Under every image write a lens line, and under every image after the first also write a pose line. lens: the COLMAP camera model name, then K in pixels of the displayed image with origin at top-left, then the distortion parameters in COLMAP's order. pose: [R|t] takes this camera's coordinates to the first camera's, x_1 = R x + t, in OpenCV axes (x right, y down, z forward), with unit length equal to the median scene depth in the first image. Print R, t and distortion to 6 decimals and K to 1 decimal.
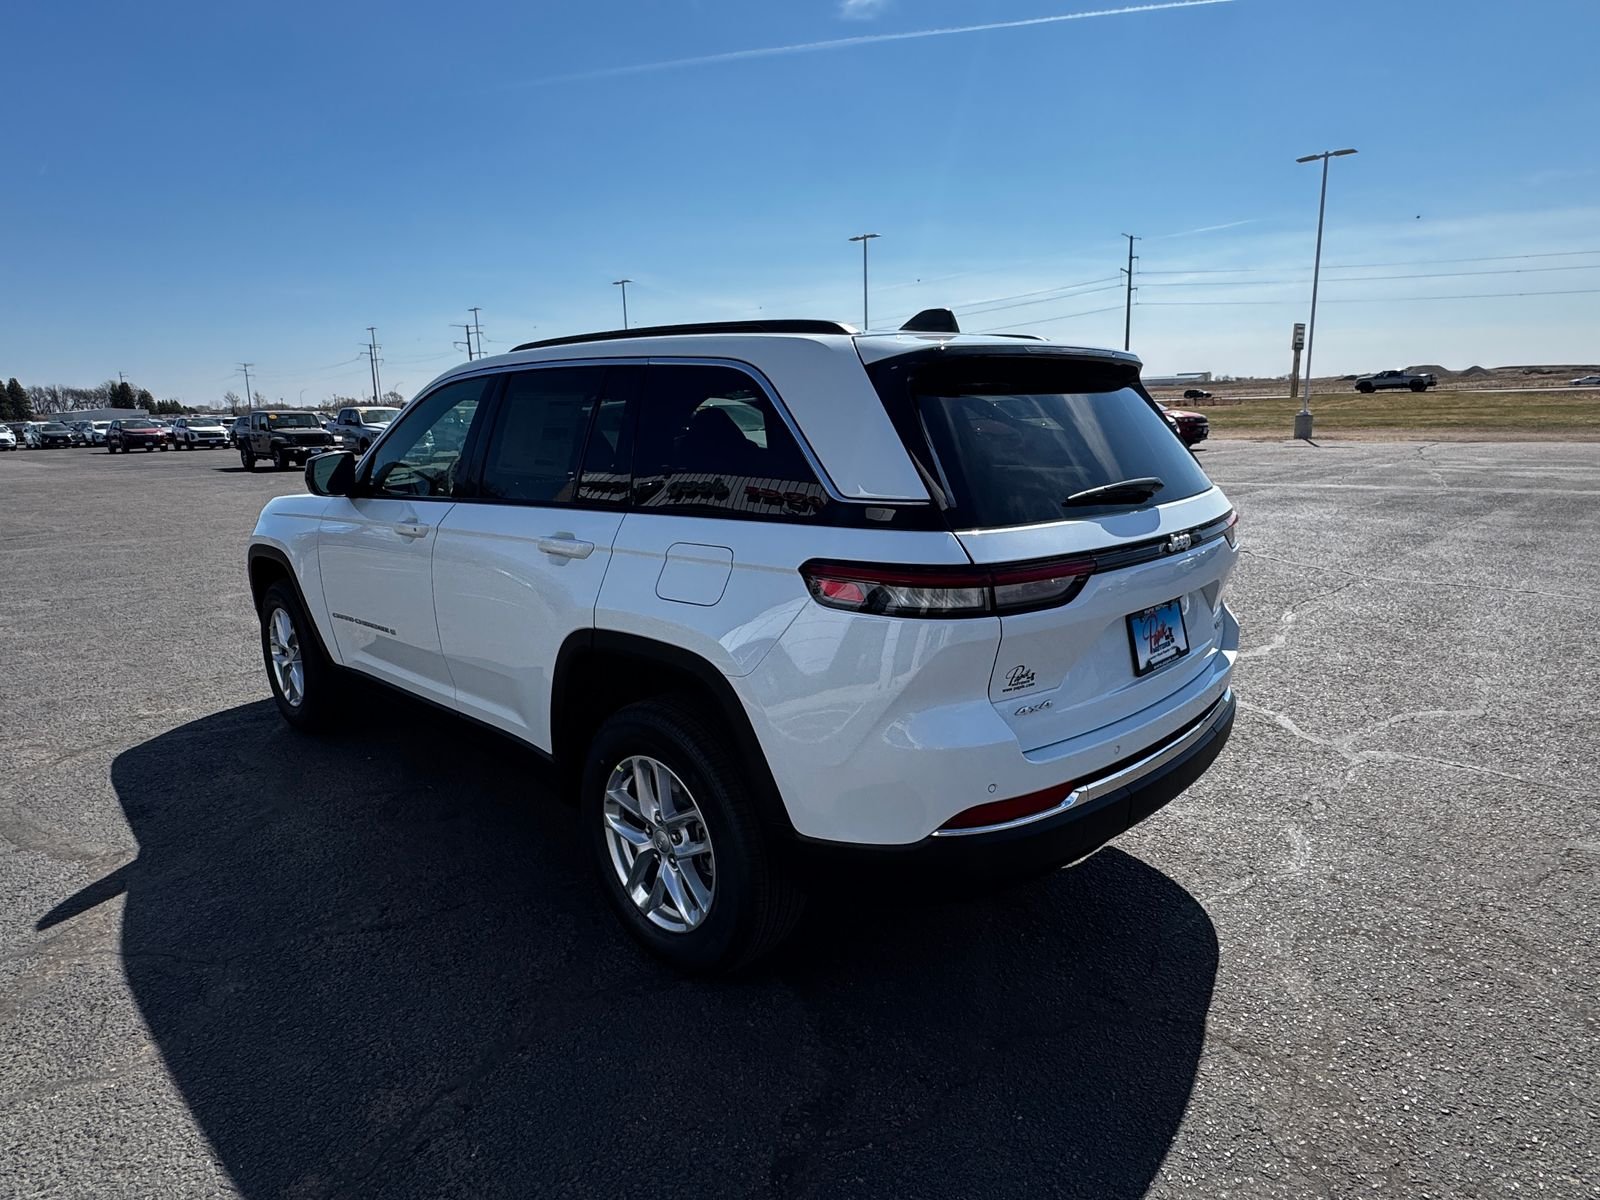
lens RADIAL K [[925.4, 0, 796.5], [0, 925.4, 608.5], [0, 0, 1]] dist [-0.001722, -0.000636]
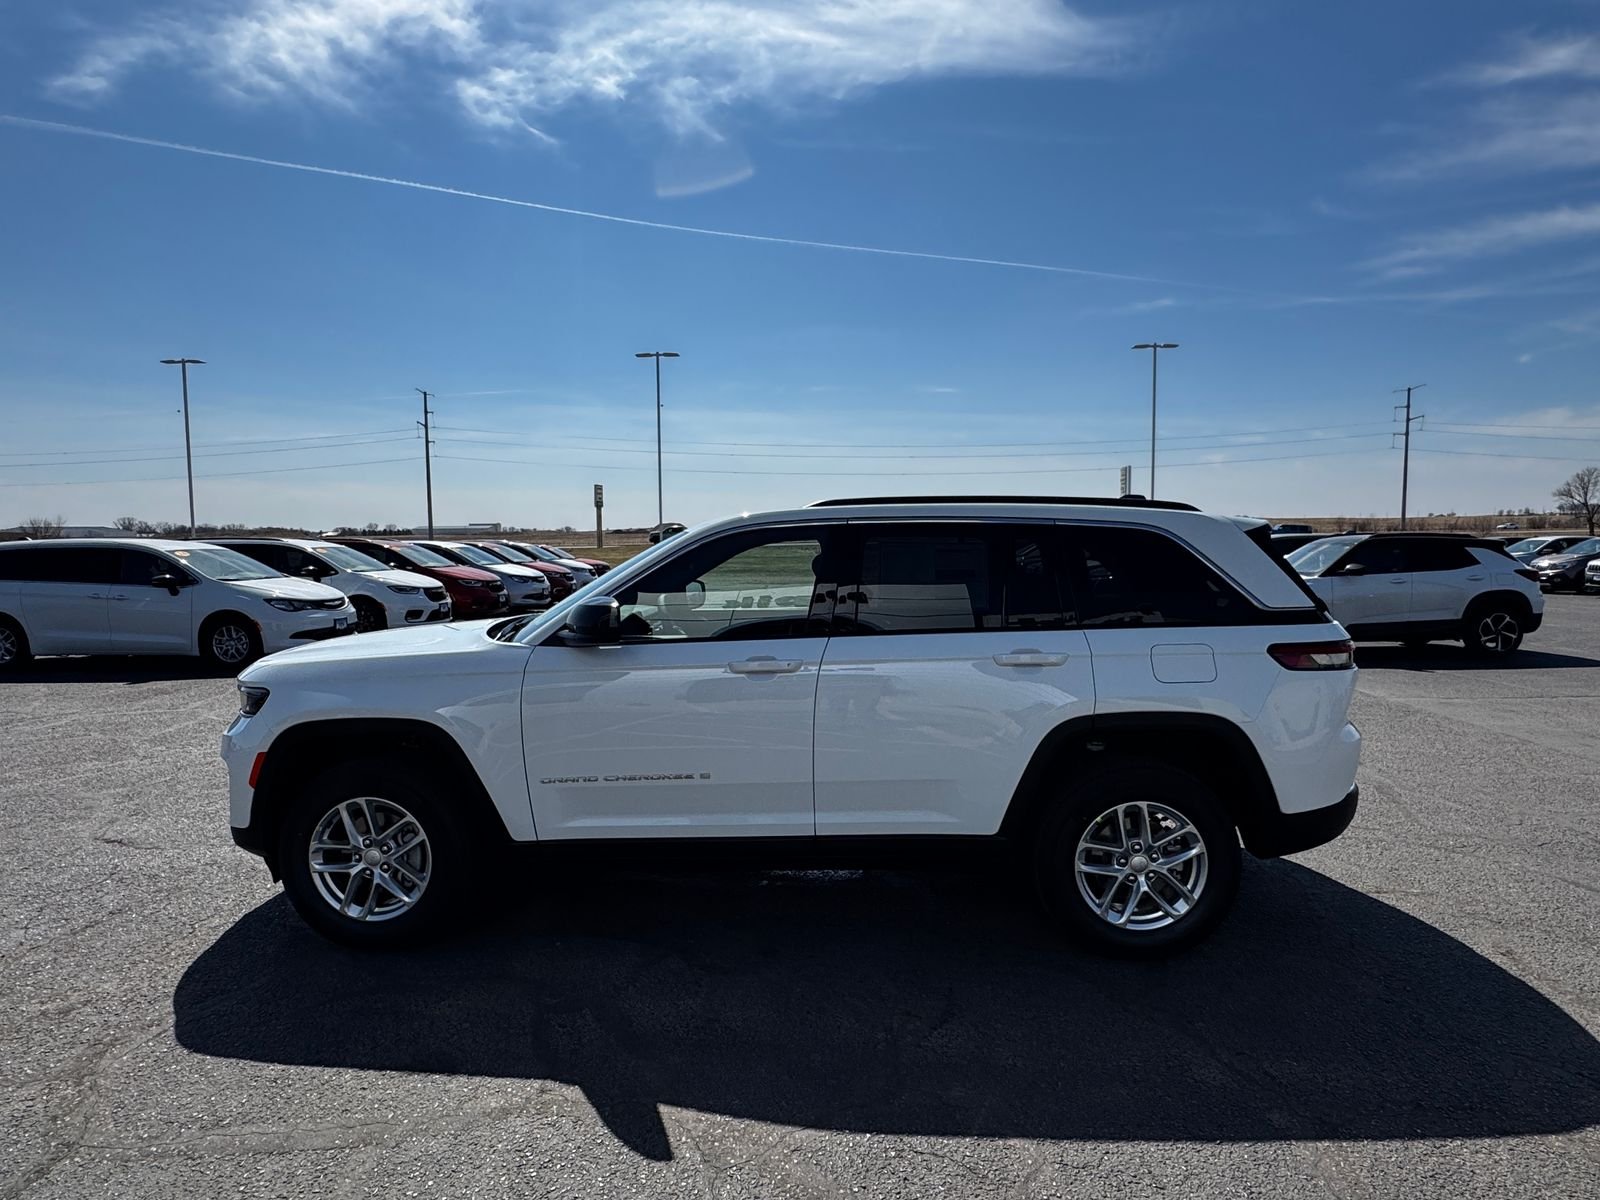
lens RADIAL K [[925.4, 0, 798.9], [0, 925.4, 631.0], [0, 0, 1]] dist [-0.001722, -0.000636]
pose [[0.746380, -0.047225, 0.663843, -1.150349], [0.134594, 0.987579, -0.081073, -0.038412], [-0.651768, 0.149860, 0.743465, 0.208112]]
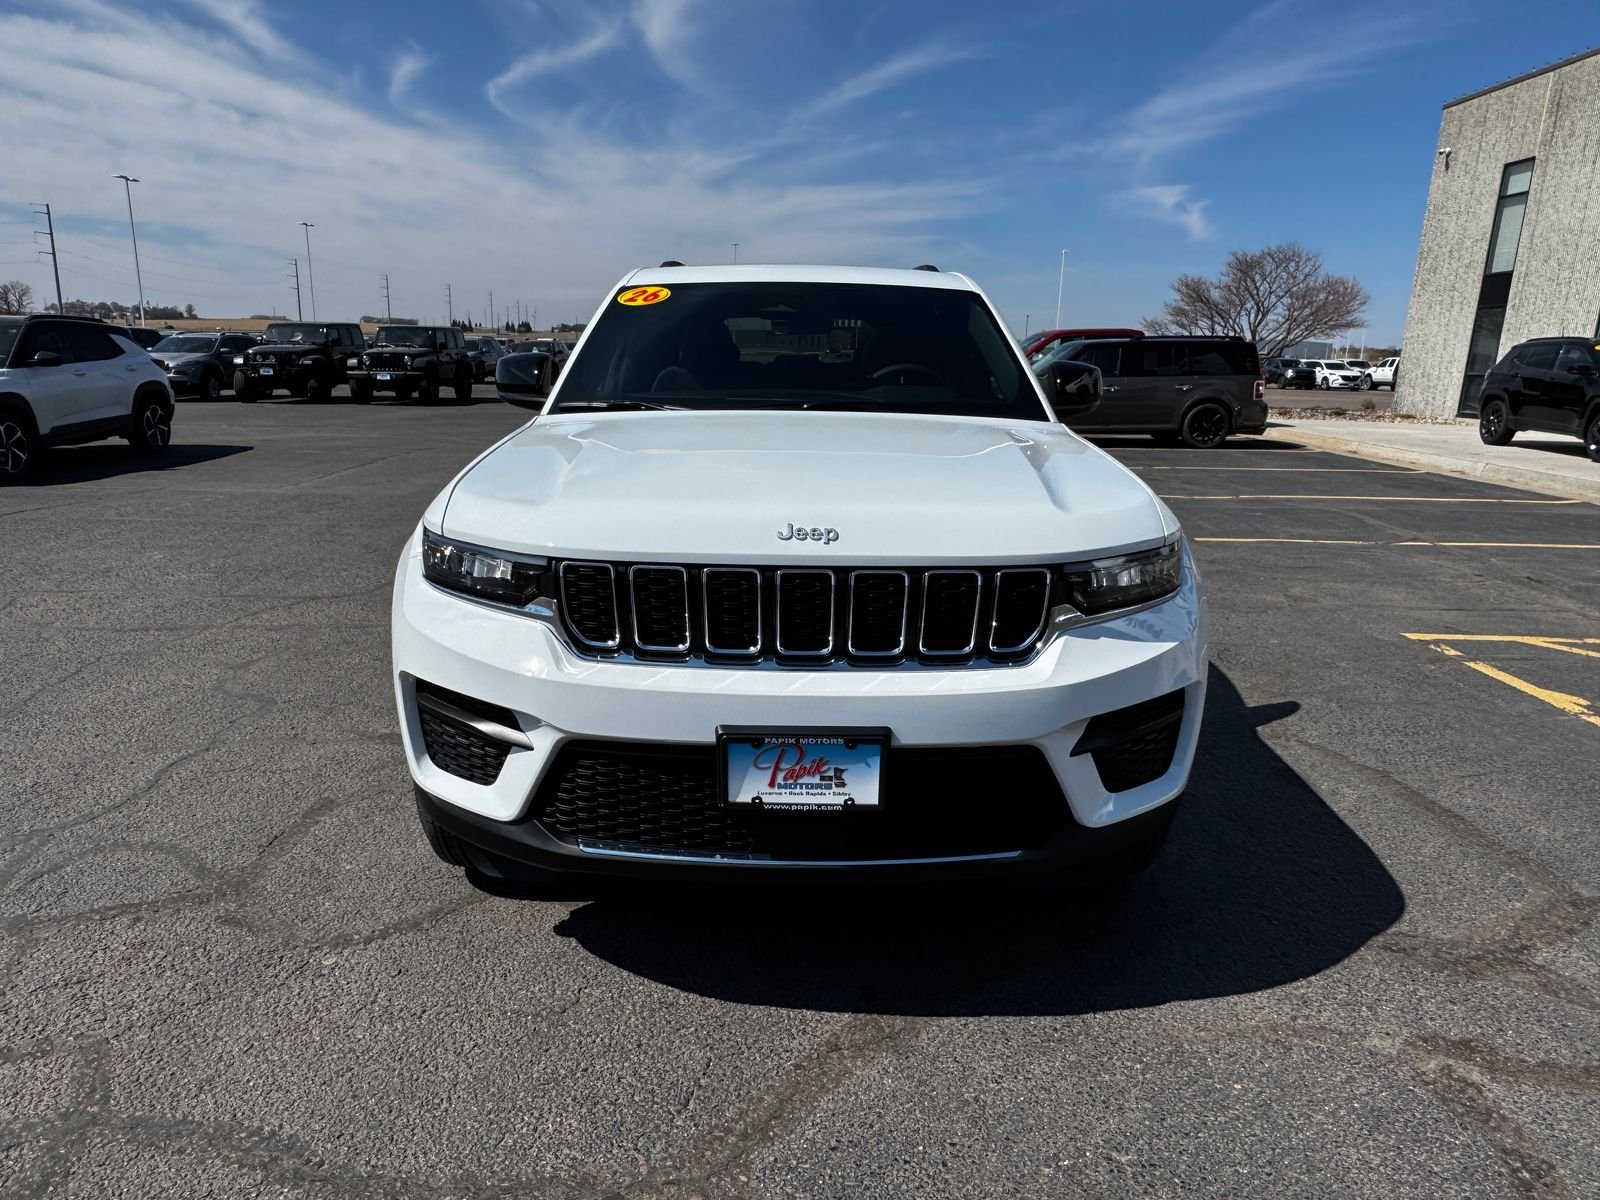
lens RADIAL K [[1022.9, 0, 792.3], [0, 1022.9, 602.9], [0, 0, 1]] dist [-0.003514, 0.000844]
pose [[-0.704526, -0.160406, 0.691313, -1.205970], [0.149503, 0.918715, 0.365530, -0.414749], [-0.693753, 0.360878, -0.623277, 2.191639]]
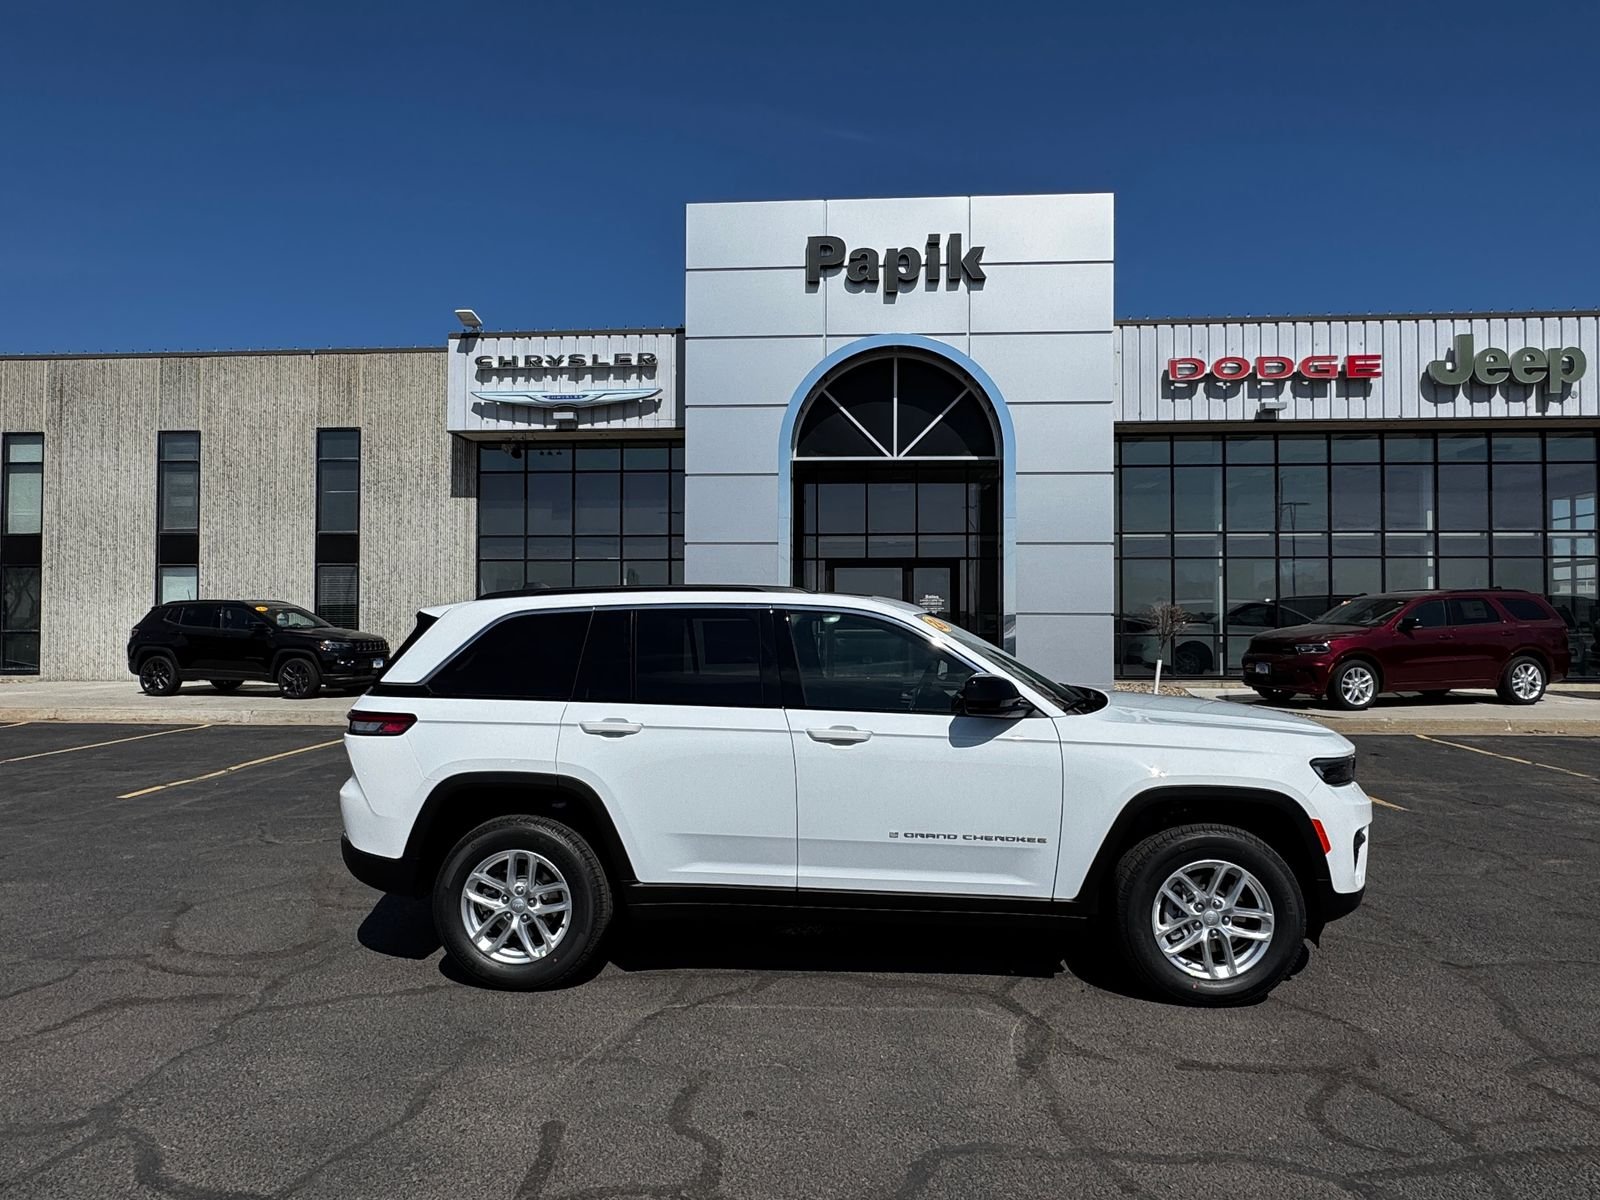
lens RADIAL K [[995.3, 0, 795.2], [0, 995.3, 607.1], [0, 0, 1]] dist [-0.012852, 0.003868]
pose [[-0.763991, 0.022610, -0.644831, 0.877121], [-0.120205, 0.976902, 0.176671, -0.592348], [0.633931, 0.212487, -0.743627, 2.402667]]
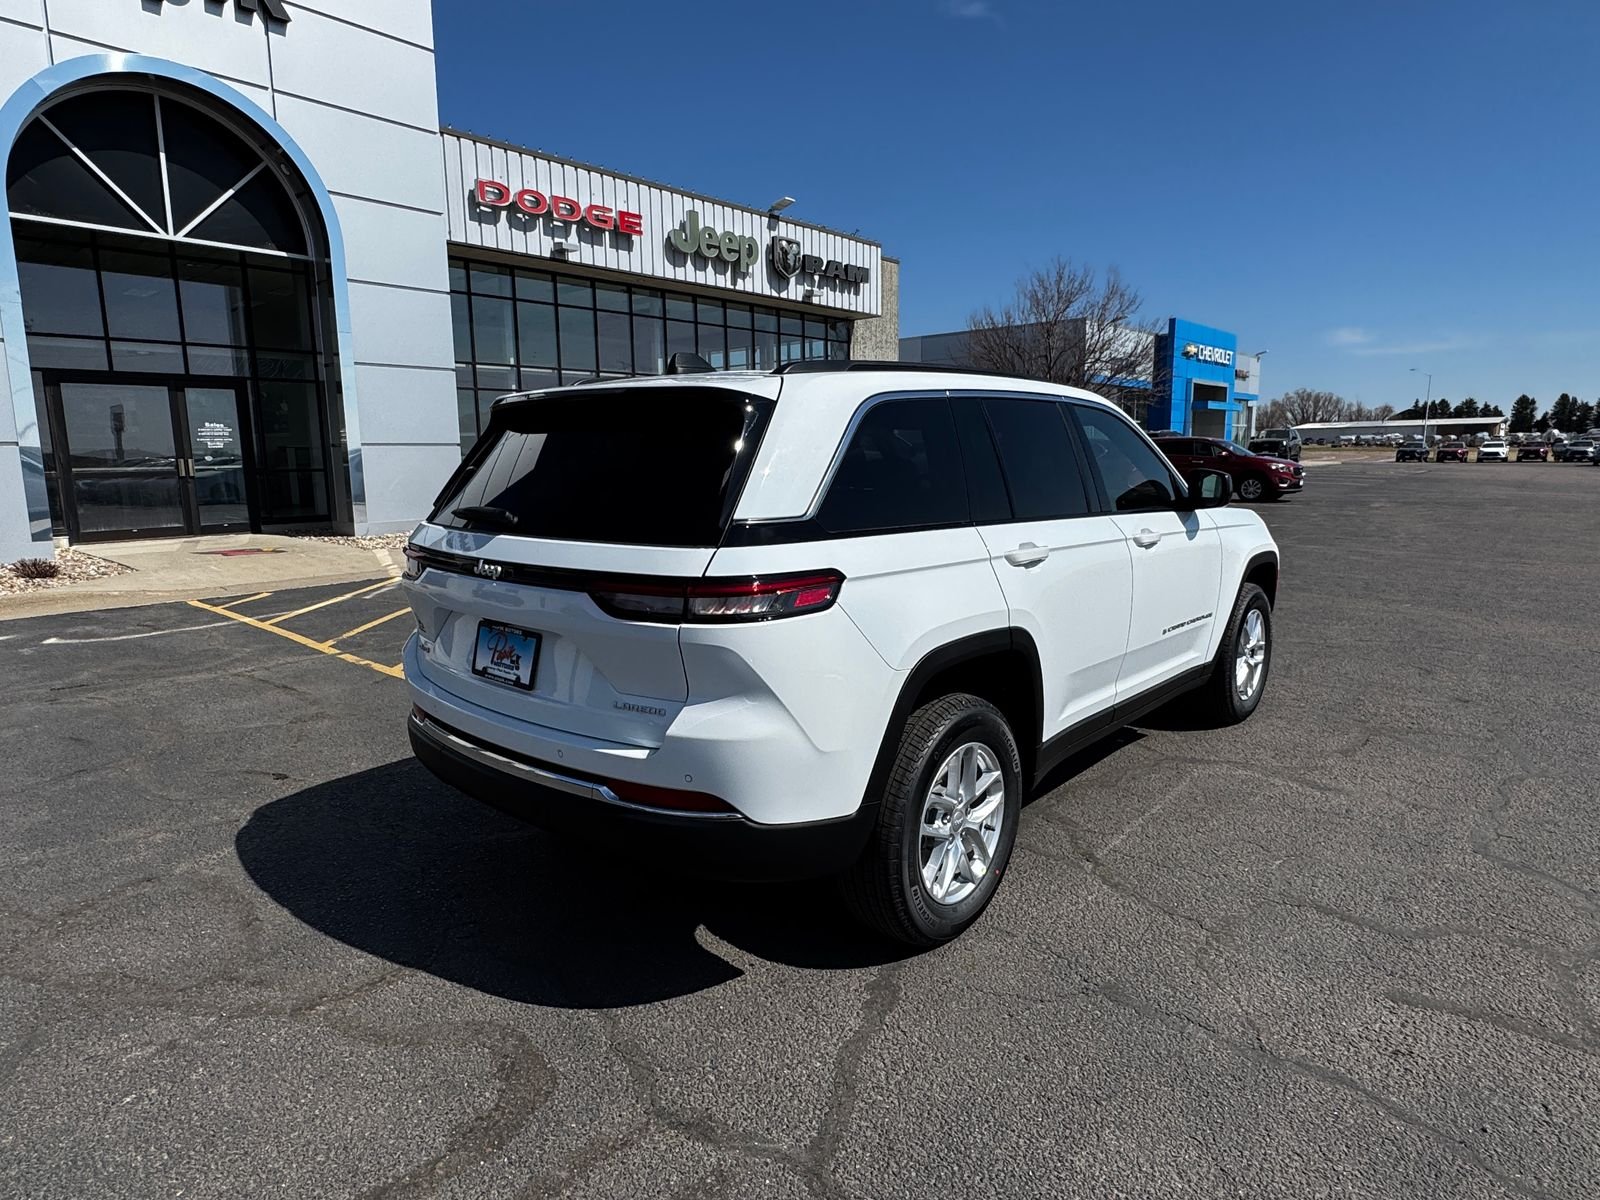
lens RADIAL K [[925.4, 0, 796.9], [0, 925.4, 600.8], [0, 0, 1]] dist [-0.001722, -0.000636]
pose [[0.056387, 0.187490, -0.980647, 1.125458], [-0.207718, 0.962920, 0.172157, -0.223833], [0.976562, 0.193991, 0.093241, 0.933108]]
